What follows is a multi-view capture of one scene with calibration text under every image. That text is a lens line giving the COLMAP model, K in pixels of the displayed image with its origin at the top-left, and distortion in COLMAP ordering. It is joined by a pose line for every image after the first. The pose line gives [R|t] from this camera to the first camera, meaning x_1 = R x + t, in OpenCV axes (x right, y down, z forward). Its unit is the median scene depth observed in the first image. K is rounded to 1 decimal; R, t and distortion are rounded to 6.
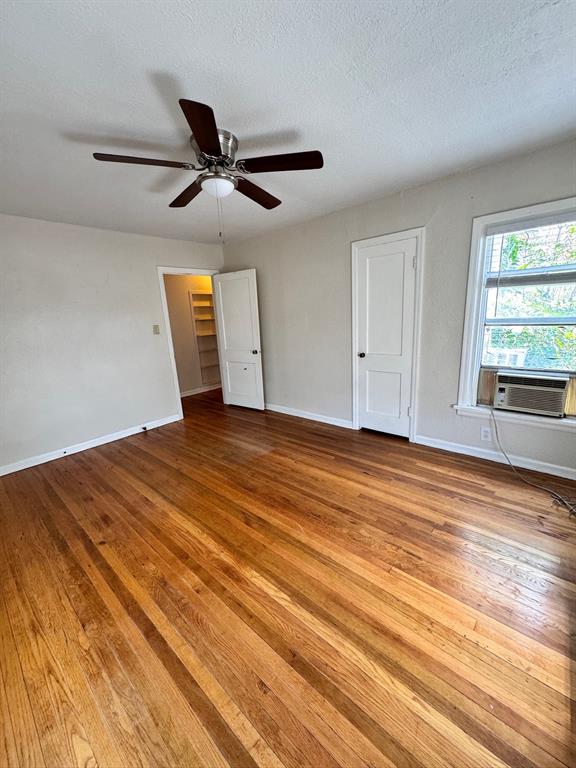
lens RADIAL K [[305.4, 0, 288.0], [0, 305.4, 384.0], [0, 0, 1]] dist [-0.000630, 0.000164]
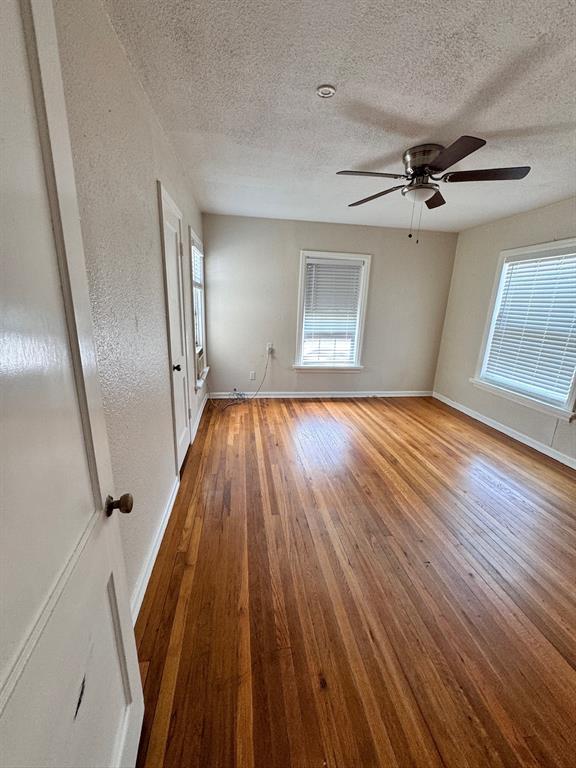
lens RADIAL K [[305.4, 0, 288.0], [0, 305.4, 384.0], [0, 0, 1]] dist [-0.000630, 0.000164]
pose [[-0.763879, -0.139765, 0.630043, -0.436771], [0.158495, 0.905738, 0.393087, -0.339225], [-0.625594, 0.400129, -0.669723, 1.520403]]
